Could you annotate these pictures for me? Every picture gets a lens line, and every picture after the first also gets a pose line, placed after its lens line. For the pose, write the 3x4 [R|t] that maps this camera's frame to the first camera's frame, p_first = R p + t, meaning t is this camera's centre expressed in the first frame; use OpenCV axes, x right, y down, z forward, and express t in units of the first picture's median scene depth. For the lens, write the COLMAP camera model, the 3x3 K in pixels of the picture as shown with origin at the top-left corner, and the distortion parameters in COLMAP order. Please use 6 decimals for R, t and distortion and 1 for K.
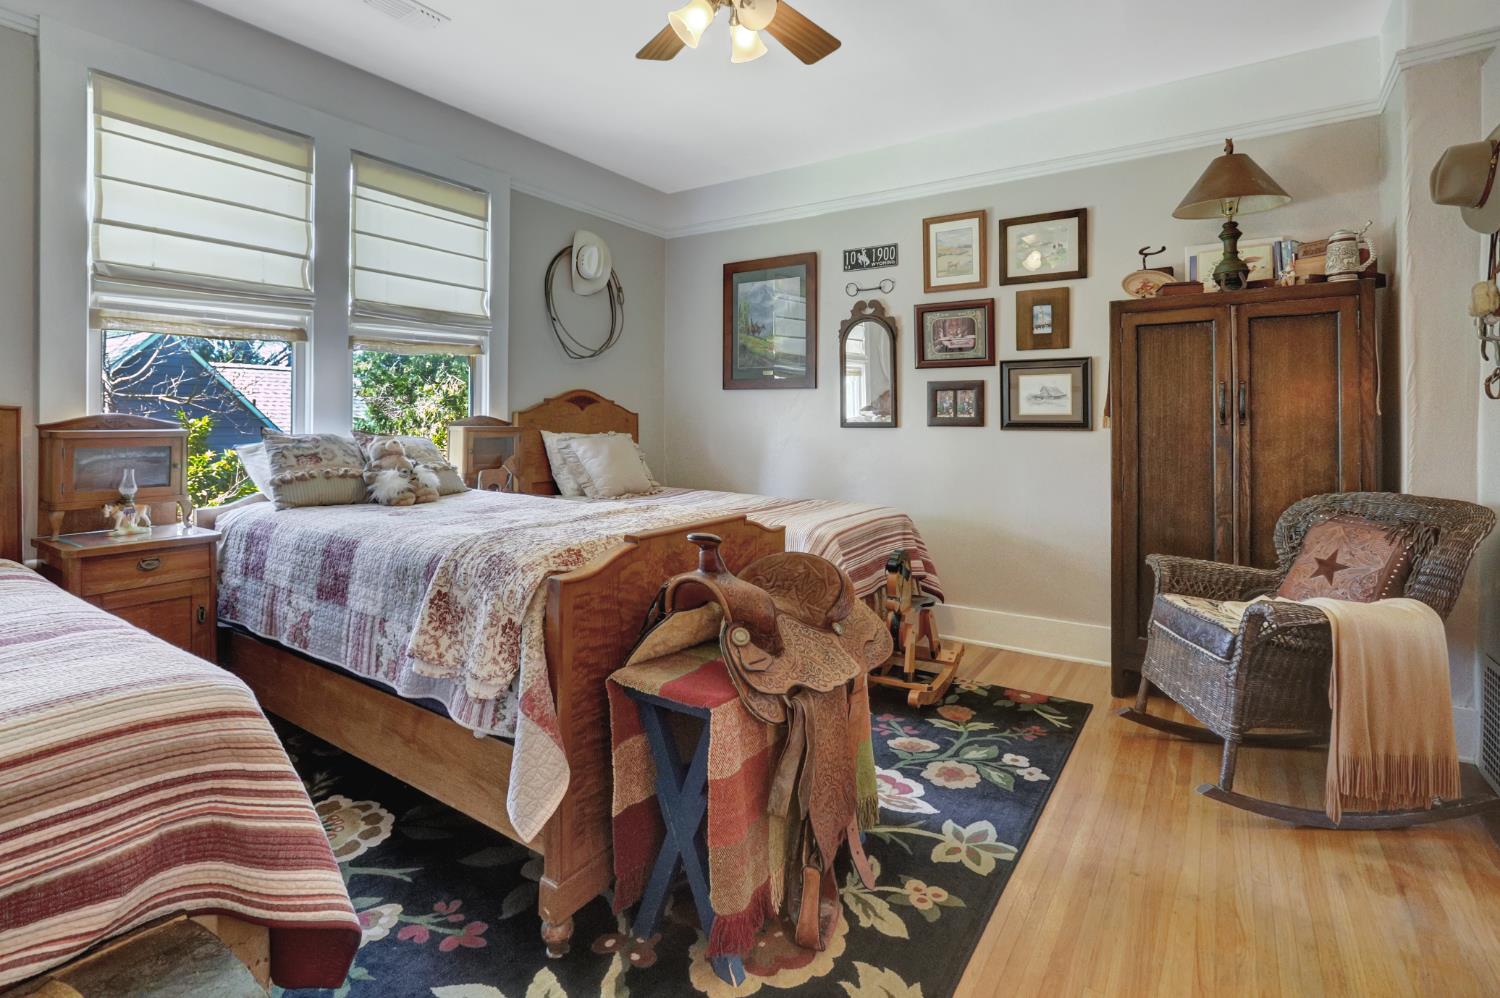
lens RADIAL K [[699.9, 0, 751.1], [0, 699.9, 413.4], [0, 0, 1]] dist [-0.000737, -0.000014]
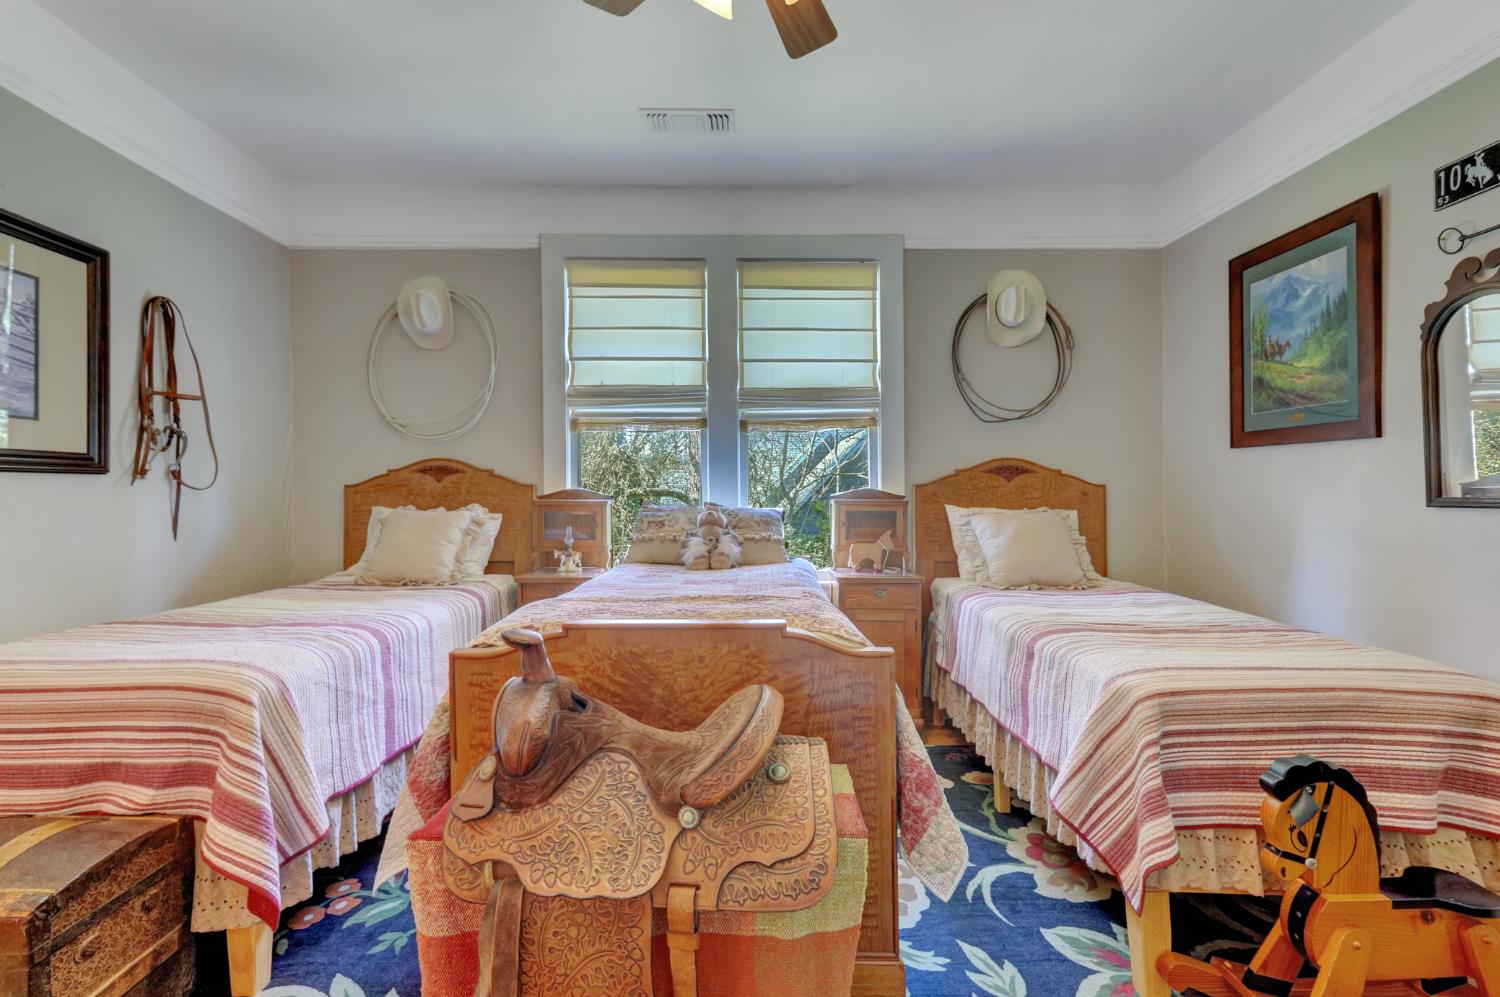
lens RADIAL K [[656.4, 0, 747.1], [0, 656.4, 496.4], [0, 0, 1]] dist [0.002447, -0.000173]
pose [[0.569817, 0.004581, -0.821759, 0.261905], [0.007316, 0.999917, 0.010647, 0.002922], [0.821739, -0.012078, 0.569736, 0.310168]]
